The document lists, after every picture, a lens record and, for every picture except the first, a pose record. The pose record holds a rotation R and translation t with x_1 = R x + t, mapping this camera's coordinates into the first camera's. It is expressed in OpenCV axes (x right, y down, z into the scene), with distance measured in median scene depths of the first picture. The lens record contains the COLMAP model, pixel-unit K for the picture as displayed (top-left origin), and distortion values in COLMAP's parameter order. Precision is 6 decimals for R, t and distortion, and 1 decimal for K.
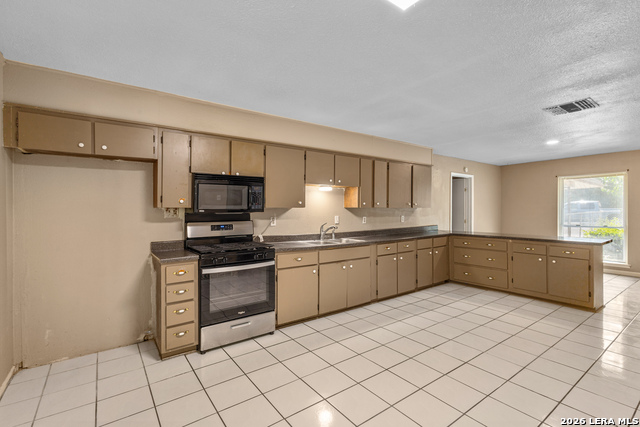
lens RADIAL K [[298.2, 0, 318.9], [0, 298.2, 210.9], [0, 0, 1]] dist [0.001235, -0.000025]
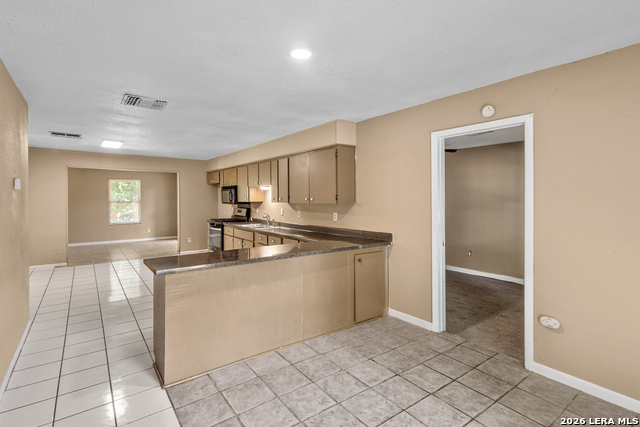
lens RADIAL K [[315.9, 0, 309.5], [0, 315.9, 197.0], [0, 0, 1]] dist [-0.000592, -0.000027]
pose [[-0.000429, 0.002663, -0.999996, 1.158568], [-0.002814, 0.999992, 0.002665, -0.029123], [0.999996, 0.002815, -0.000422, 0.951984]]
